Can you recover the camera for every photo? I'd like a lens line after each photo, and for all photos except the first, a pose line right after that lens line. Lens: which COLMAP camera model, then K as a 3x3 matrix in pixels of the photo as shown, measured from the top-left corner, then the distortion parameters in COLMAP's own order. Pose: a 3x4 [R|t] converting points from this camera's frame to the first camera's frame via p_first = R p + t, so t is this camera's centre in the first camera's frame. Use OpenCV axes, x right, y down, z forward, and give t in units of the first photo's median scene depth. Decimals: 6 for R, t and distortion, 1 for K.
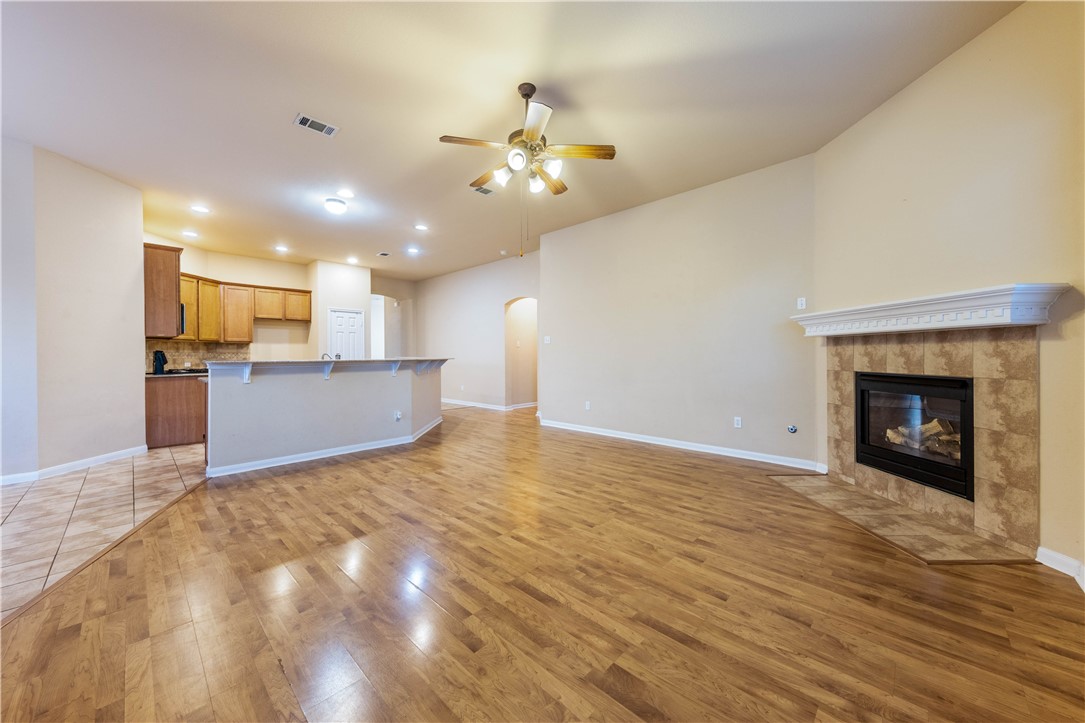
lens RADIAL K [[394.8, 0, 541.9], [0, 394.8, 355.6], [0, 0, 1]] dist [0.007781, -0.001853]
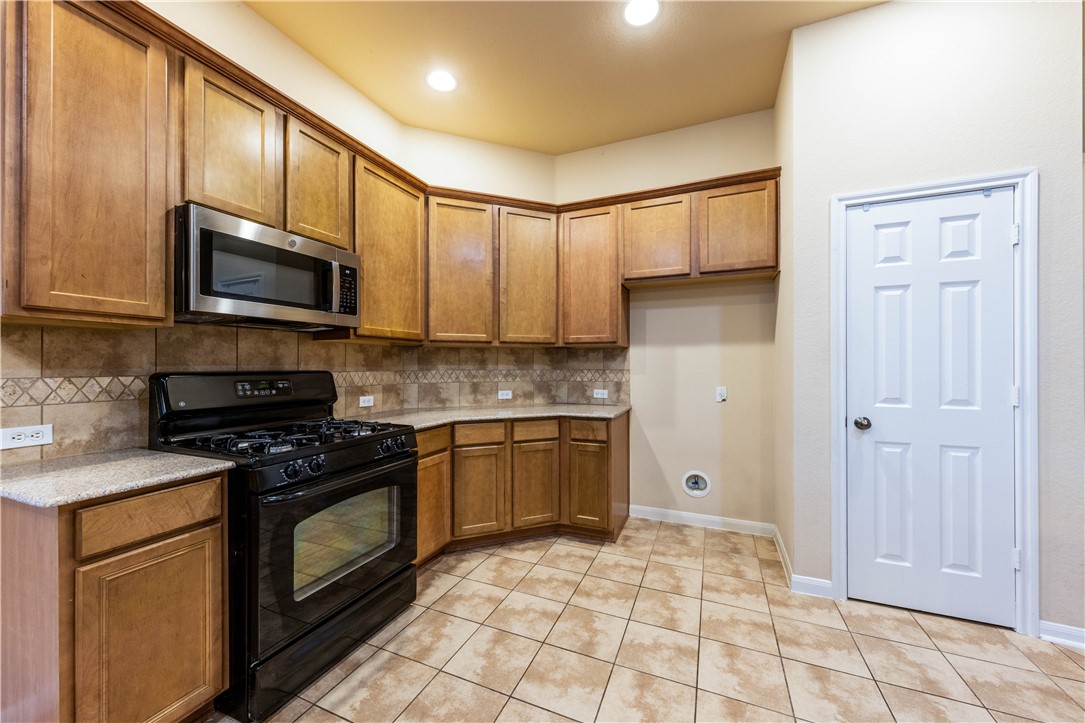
lens RADIAL K [[394.8, 0, 535.6], [0, 394.8, 362.7], [0, 0, 1]] dist [0.007781, -0.001853]
pose [[0.341073, 0.006076, -0.940017, -0.971362], [-0.008165, 0.999961, 0.003501, -0.038868], [0.940001, 0.006481, 0.341109, 1.934333]]
